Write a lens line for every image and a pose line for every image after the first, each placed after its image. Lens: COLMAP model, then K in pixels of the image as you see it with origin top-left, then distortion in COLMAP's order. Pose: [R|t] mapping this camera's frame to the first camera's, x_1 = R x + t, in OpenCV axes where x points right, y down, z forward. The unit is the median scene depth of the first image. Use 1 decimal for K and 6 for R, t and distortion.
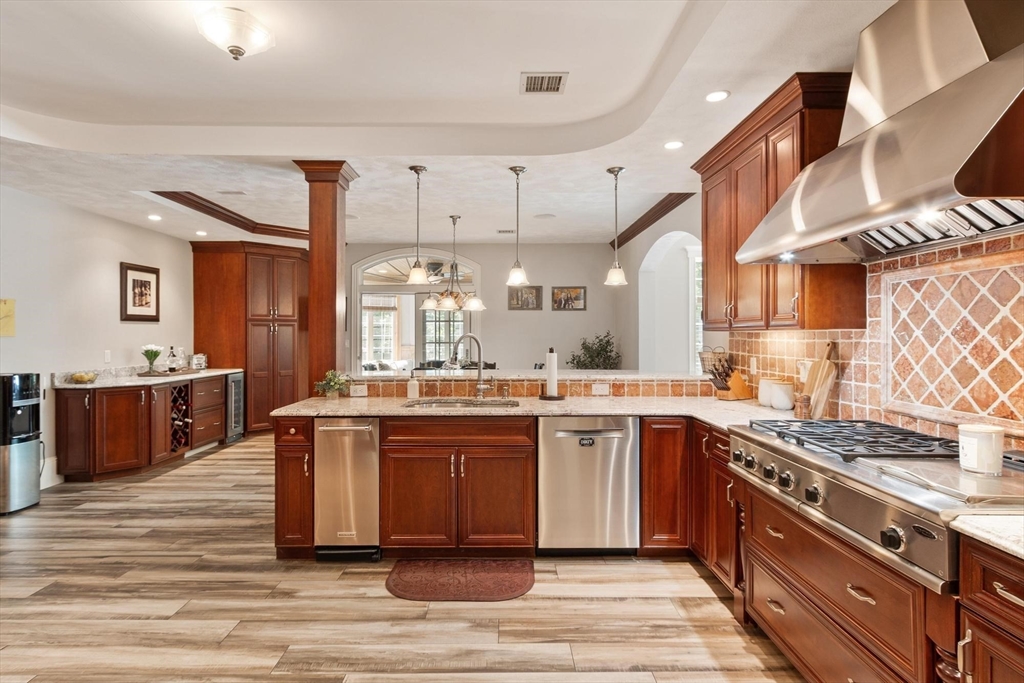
lens RADIAL K [[500.5, 0, 482.1], [0, 500.5, 333.9], [0, 0, 1]] dist [0.000463, 0.000590]
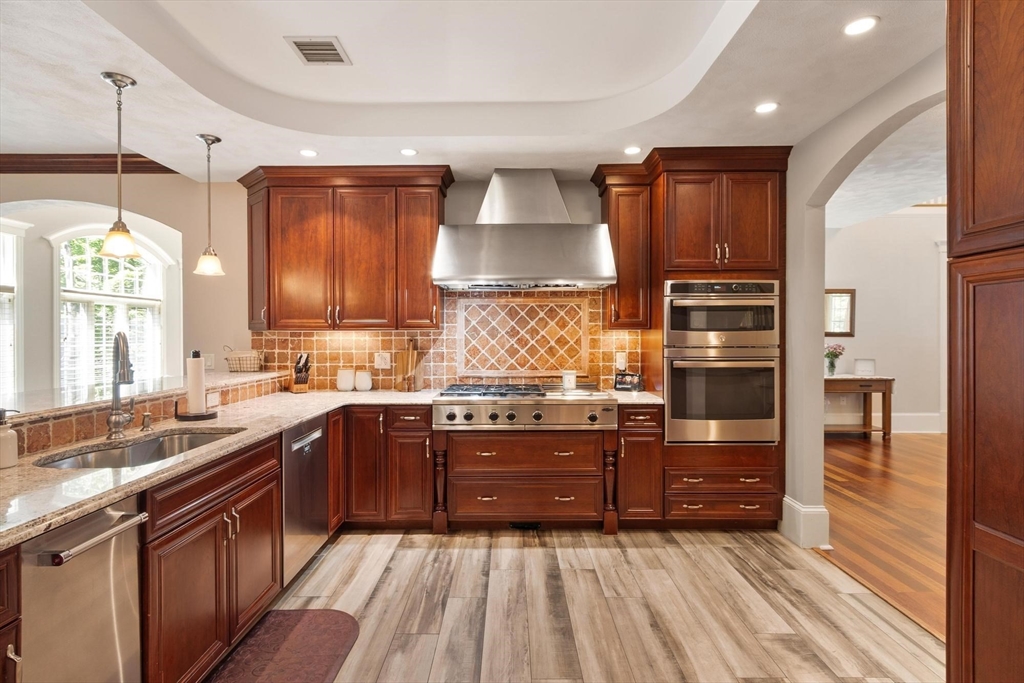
lens RADIAL K [[500.5, 0, 504.0], [0, 500.5, 337.1], [0, 0, 1]] dist [0.000463, 0.000590]
pose [[0.027298, -0.004084, 0.999619, -0.967387], [-0.000669, 0.999991, 0.004104, 0.006197], [-0.999627, -0.000781, 0.027295, 0.823837]]
